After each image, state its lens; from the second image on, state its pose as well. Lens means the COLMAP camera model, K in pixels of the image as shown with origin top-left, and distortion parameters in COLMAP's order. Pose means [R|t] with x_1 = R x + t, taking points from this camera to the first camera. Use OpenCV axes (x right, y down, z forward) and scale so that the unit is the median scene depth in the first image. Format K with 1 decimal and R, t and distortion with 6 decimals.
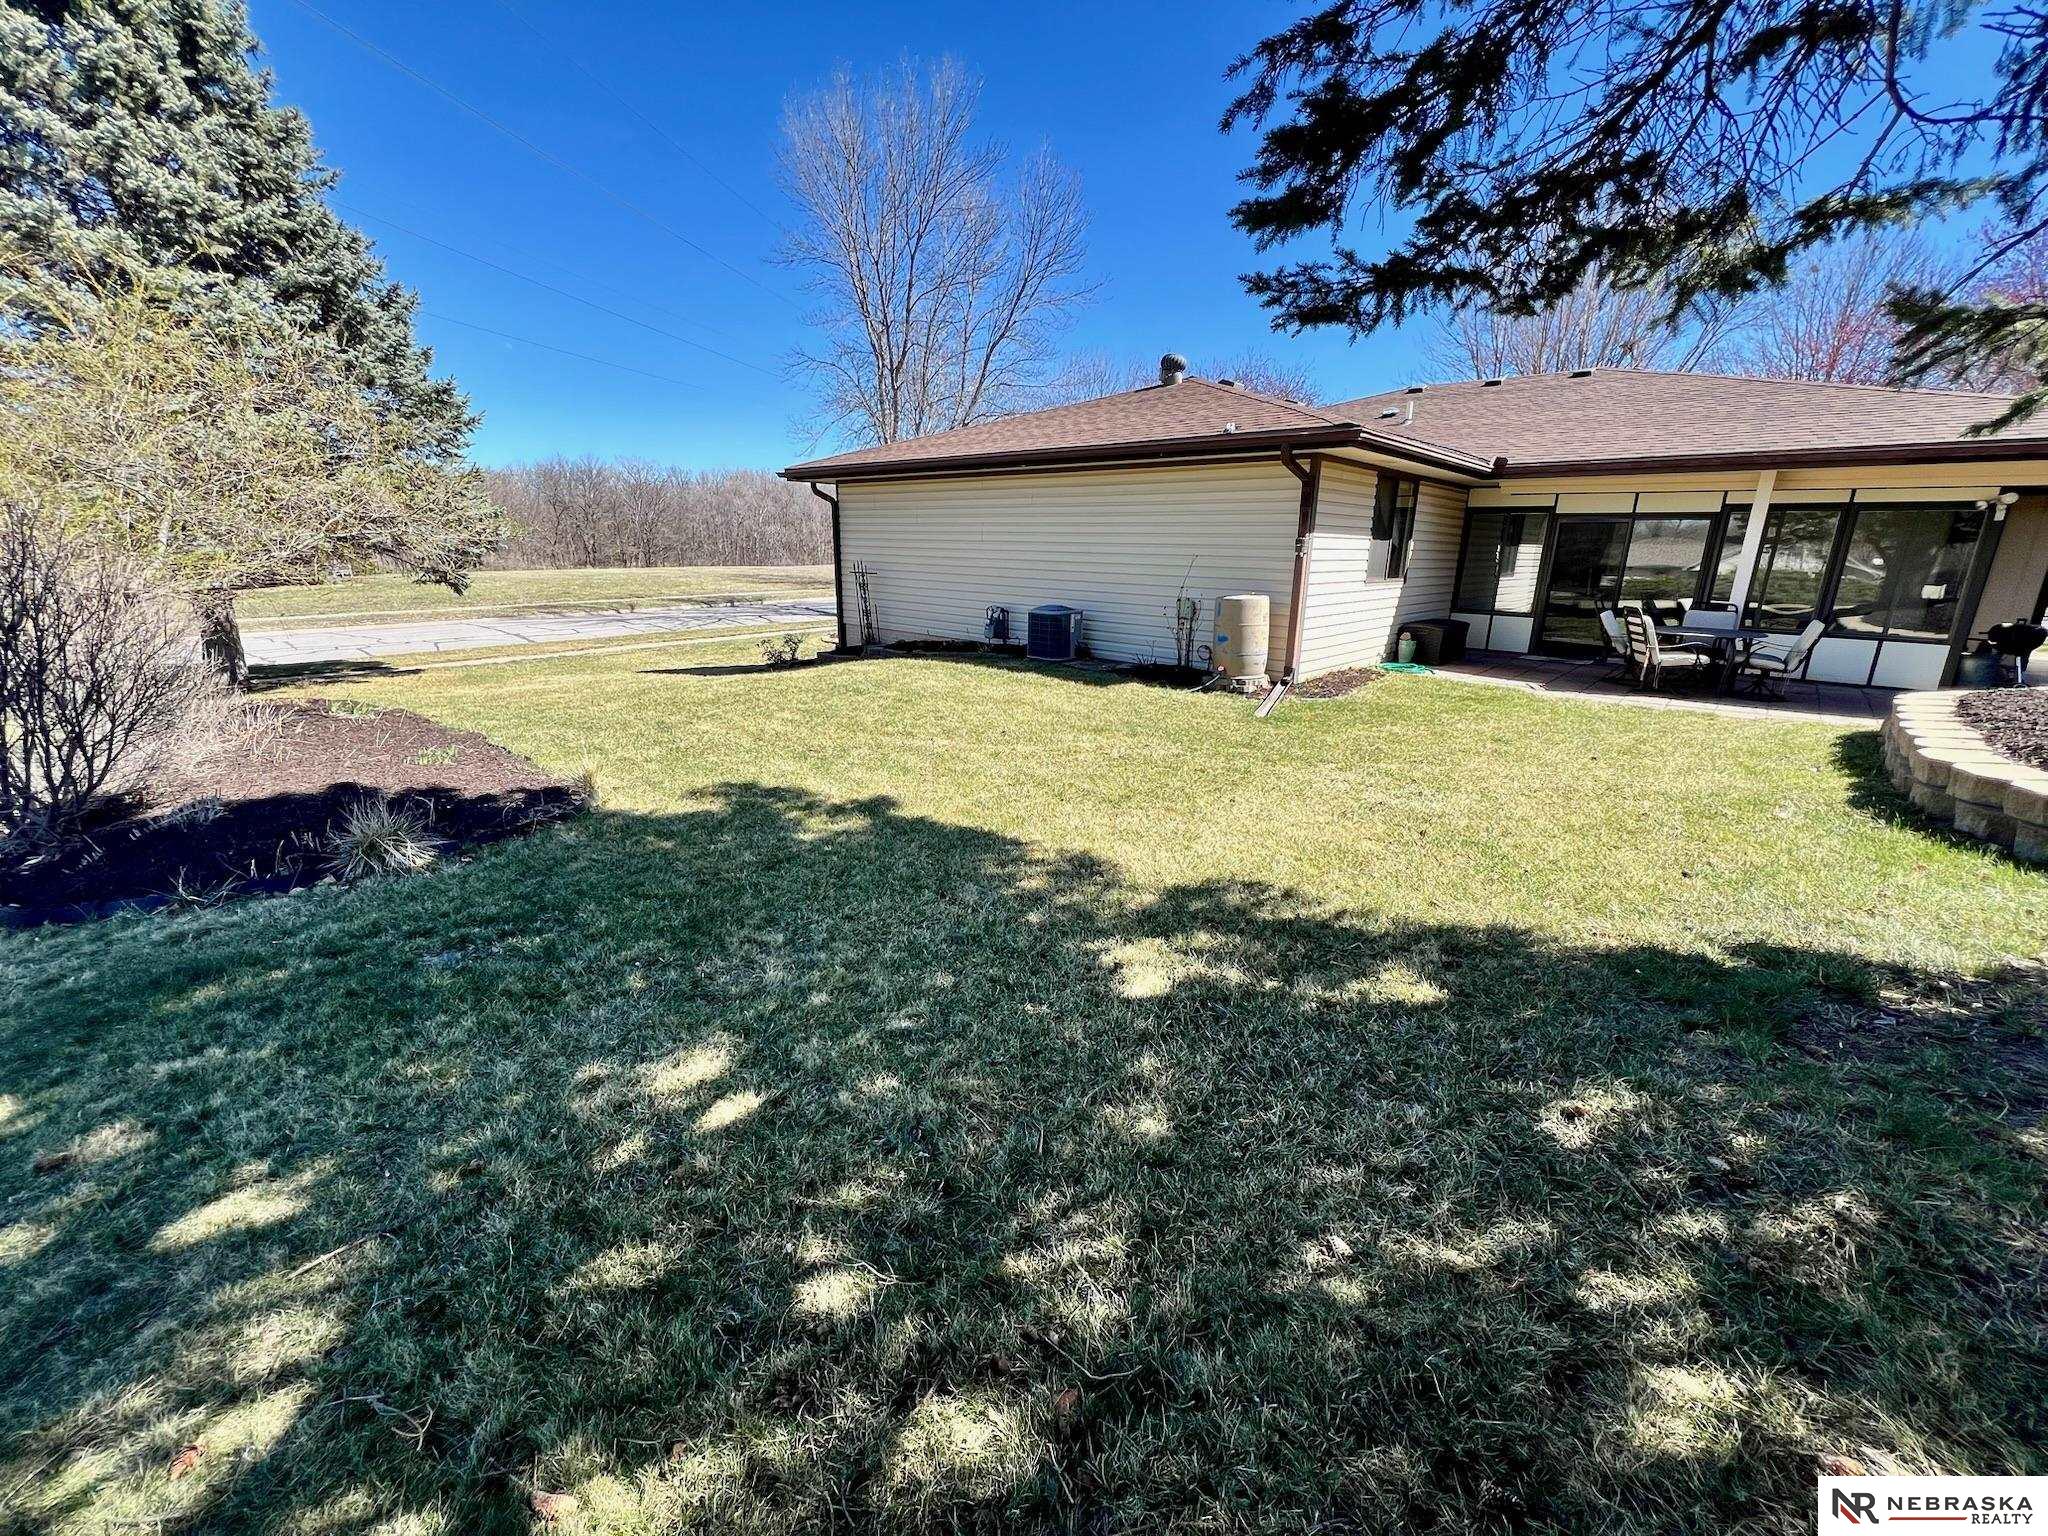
lens RADIAL K [[817.9, 0, 1026.5], [0, 817.9, 759.1], [0, 0, 1]] dist [-0.003288, -0.000488]
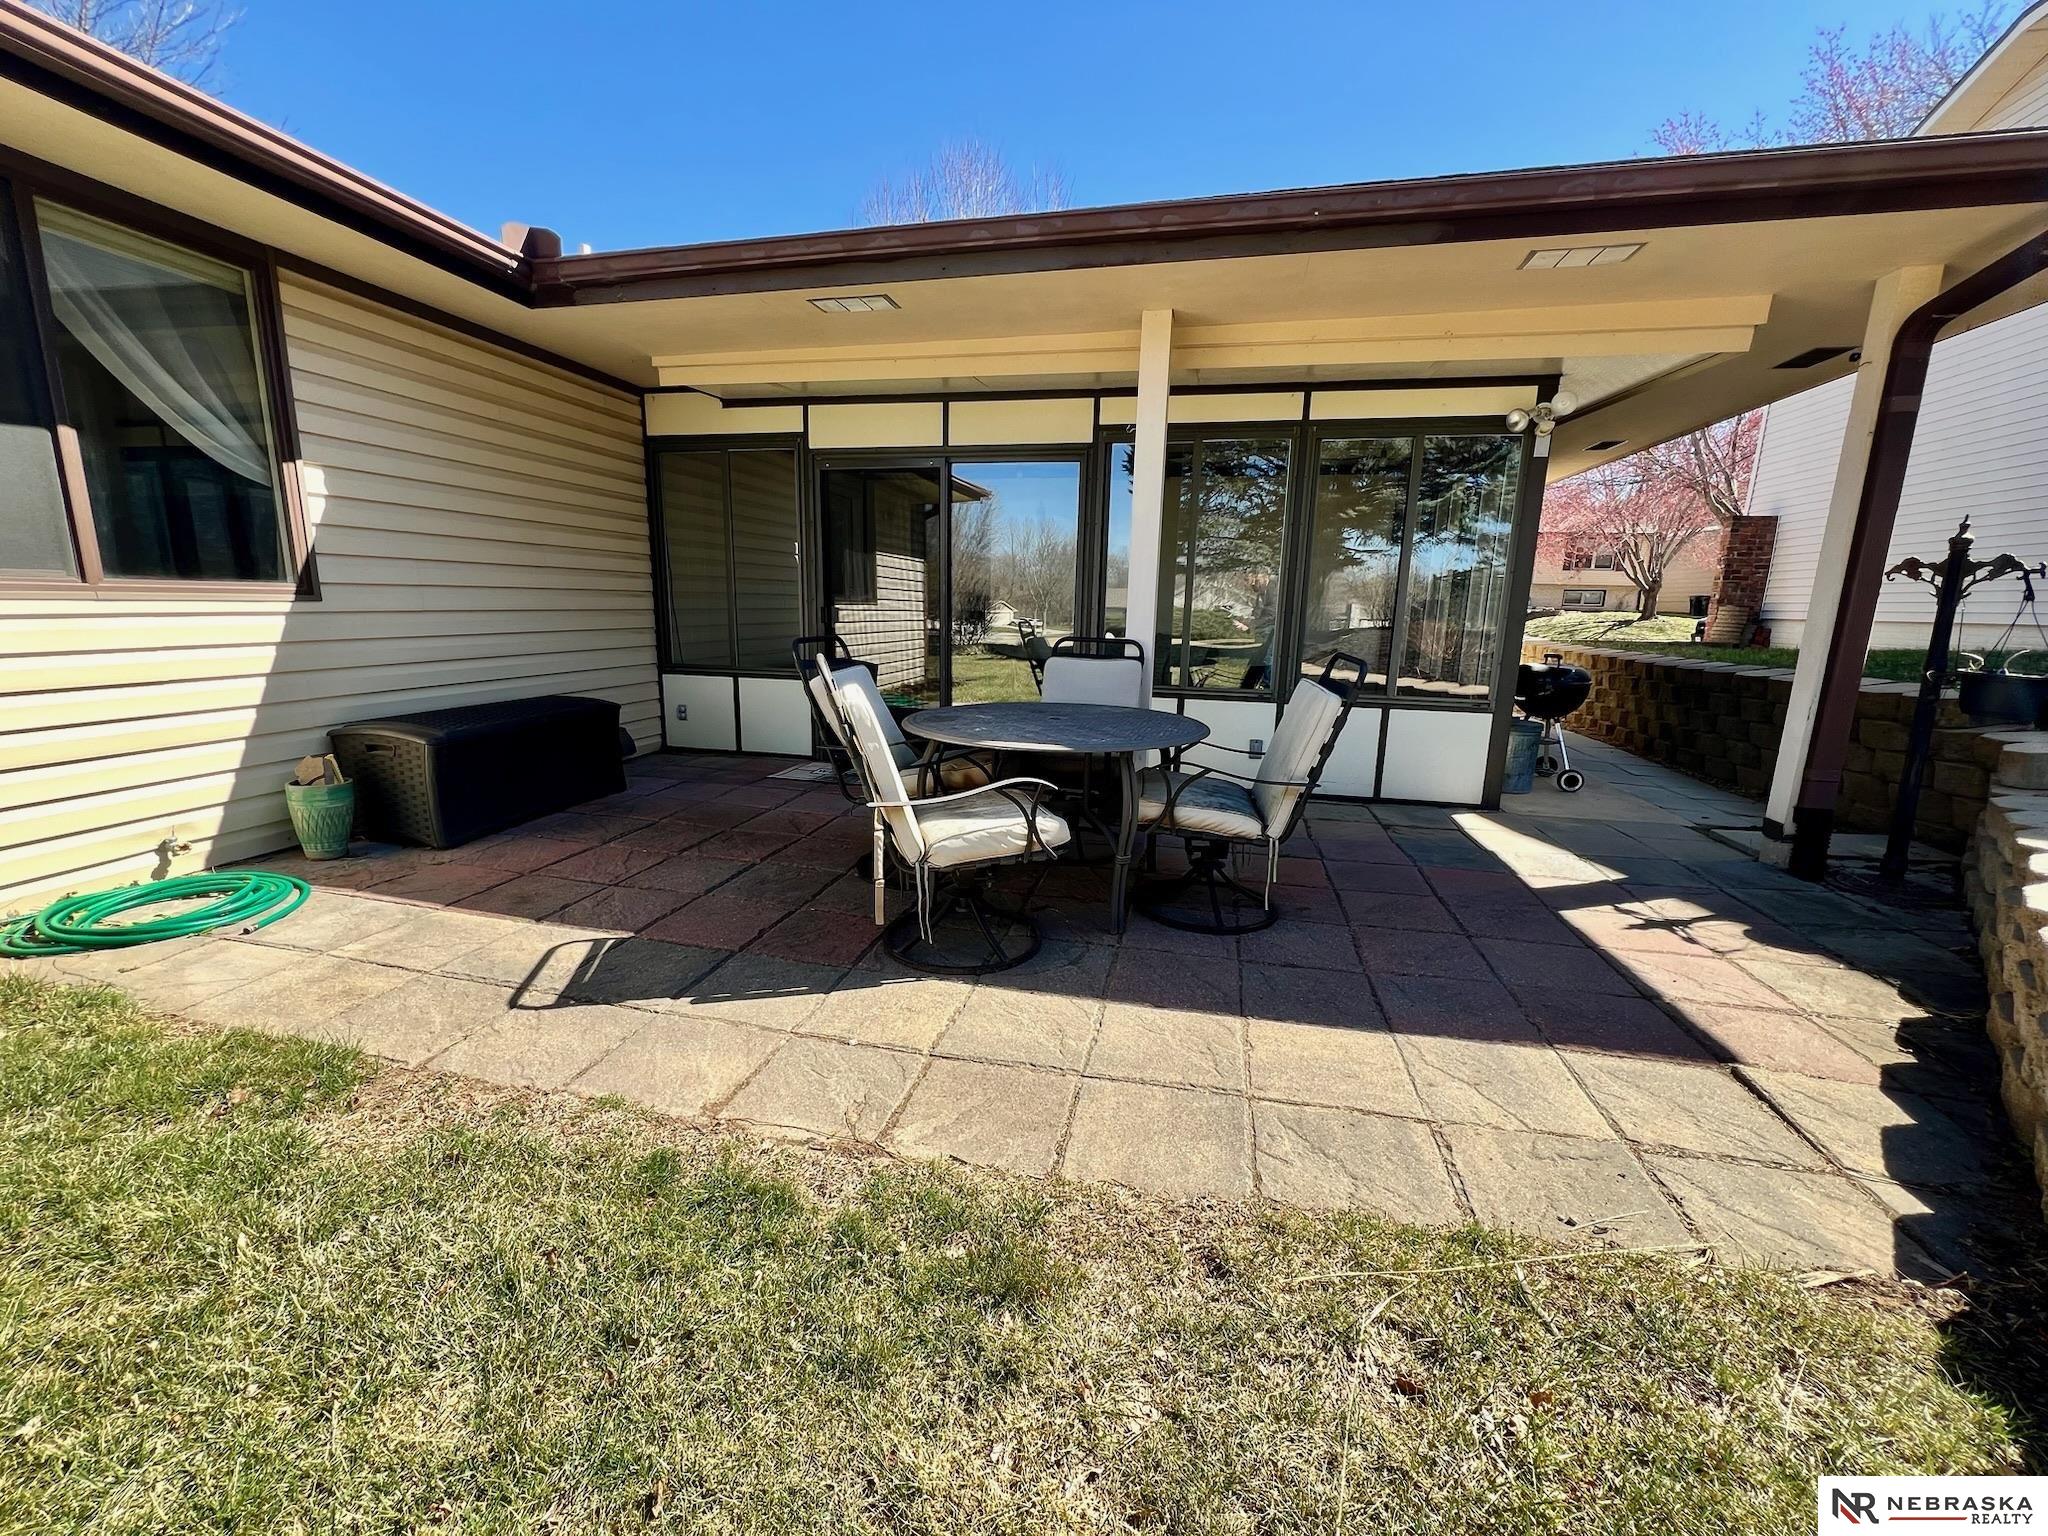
lens RADIAL K [[817.9, 0, 1026.4], [0, 817.9, 767.6], [0, 0, 1]] dist [-0.003288, -0.000488]
pose [[0.867122, -0.101626, 0.487618, 0.613859], [0.123580, 0.992250, -0.012962, -0.127617], [-0.482522, 0.071500, 0.872961, 0.672031]]
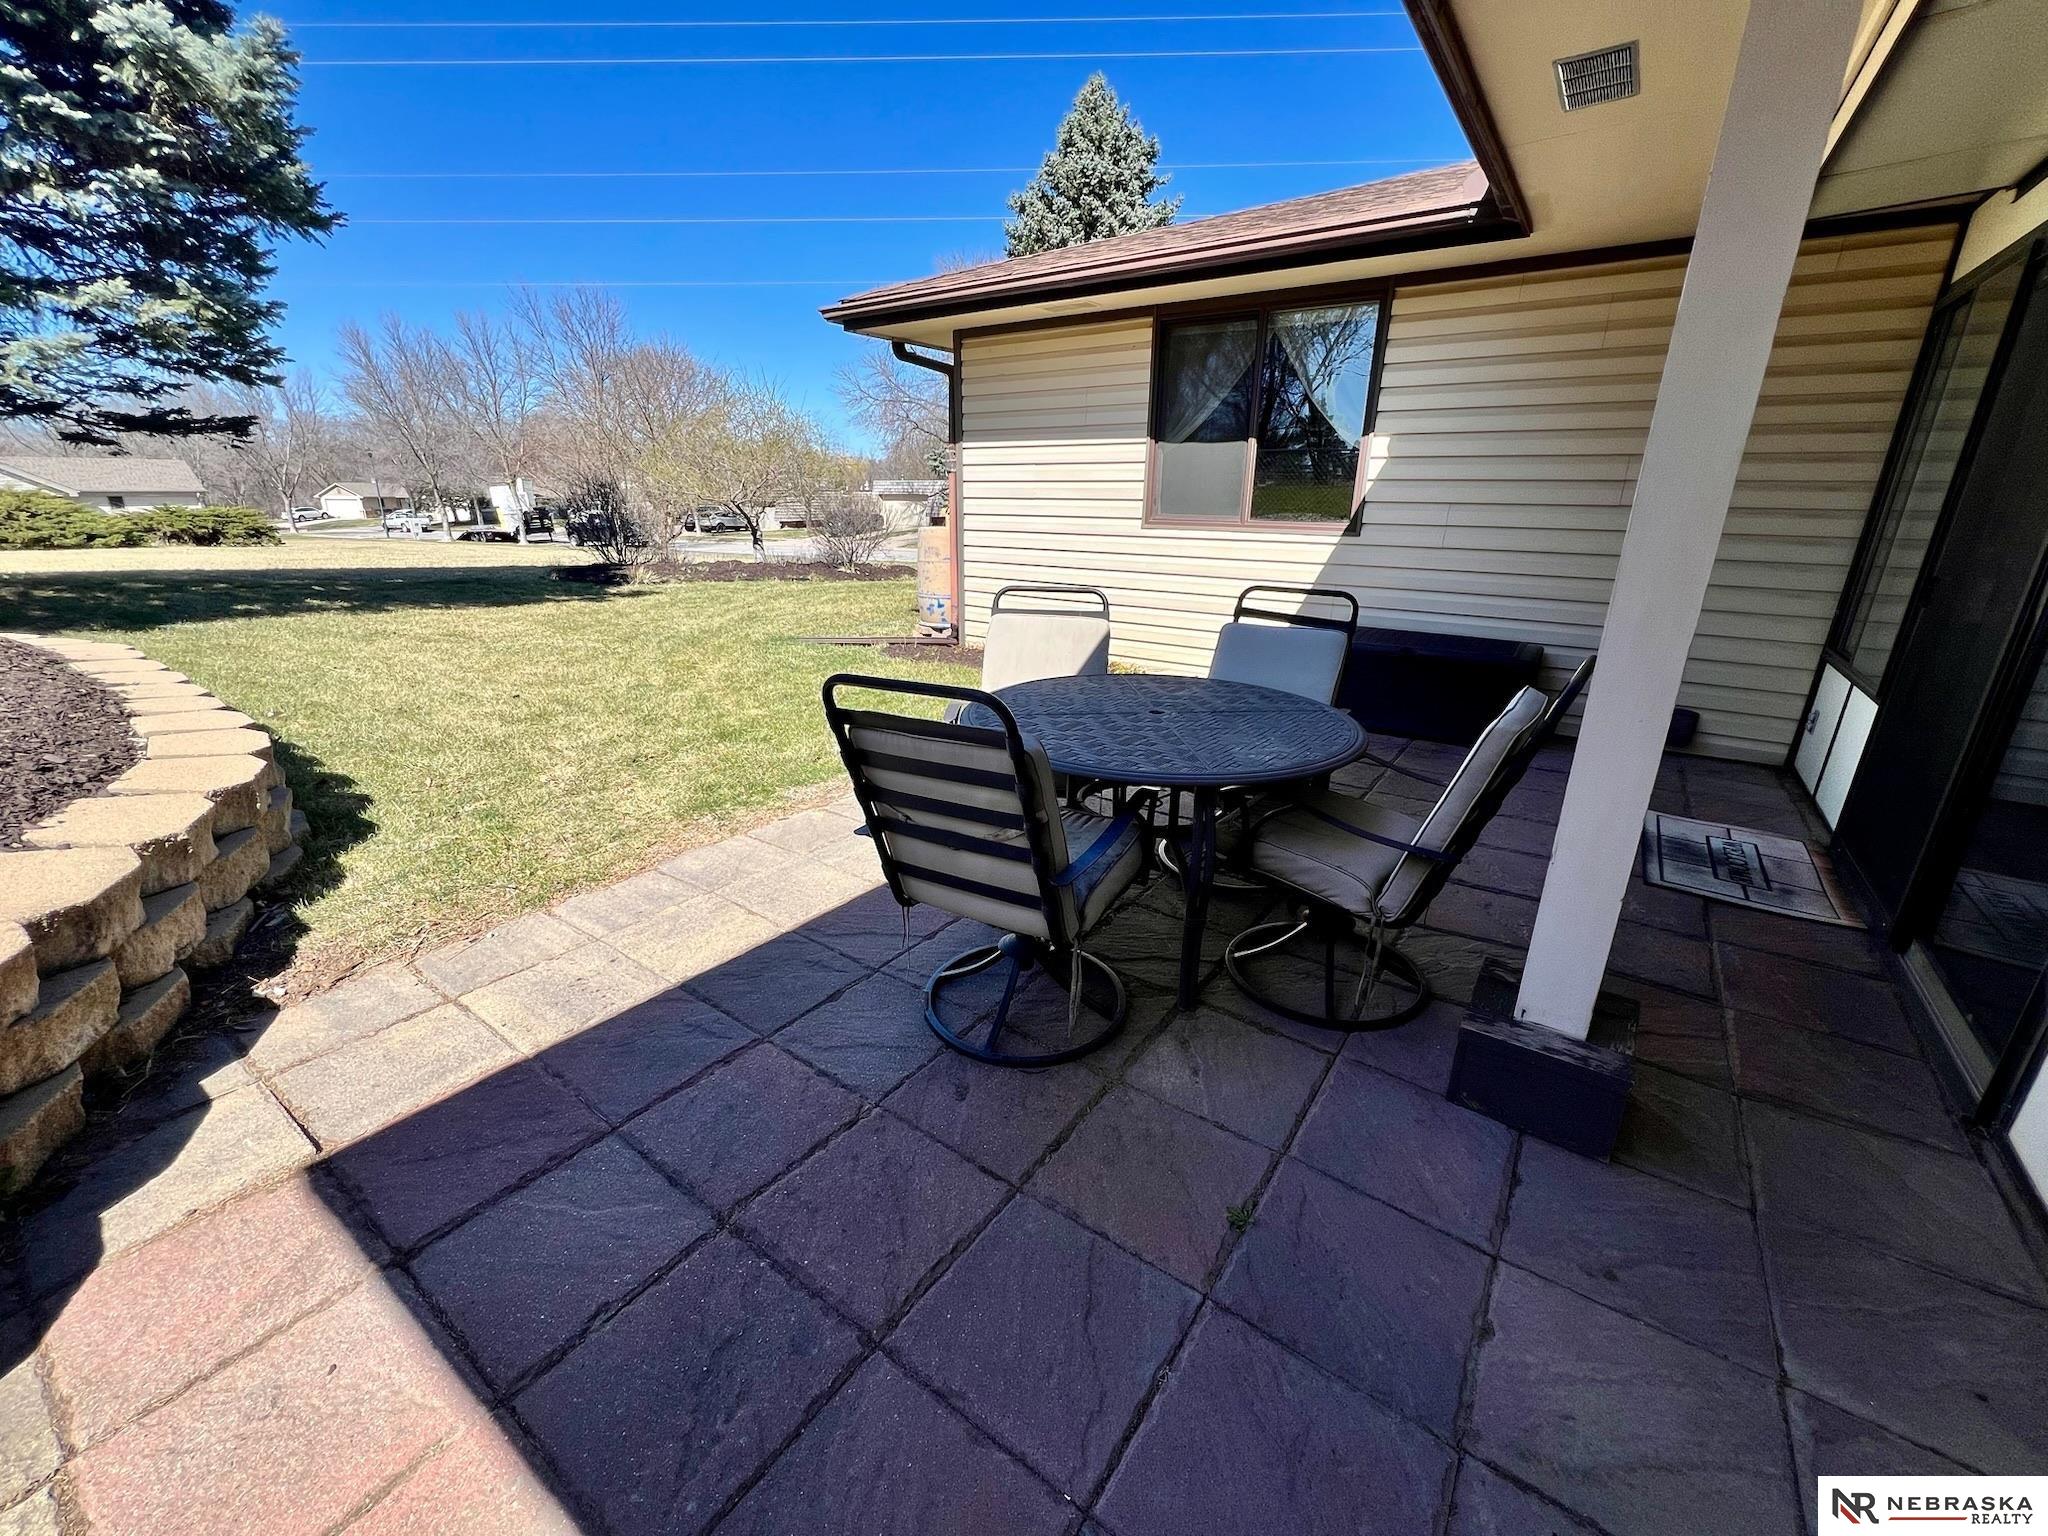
lens RADIAL K [[817.9, 0, 1026.2], [0, 817.9, 771.3], [0, 0, 1]] dist [-0.003288, -0.000488]
pose [[0.125843, 0.302766, -0.944720, 1.004777], [-0.258016, 0.929508, 0.263522, -0.186008], [0.957910, 0.210590, 0.195091, 0.857181]]
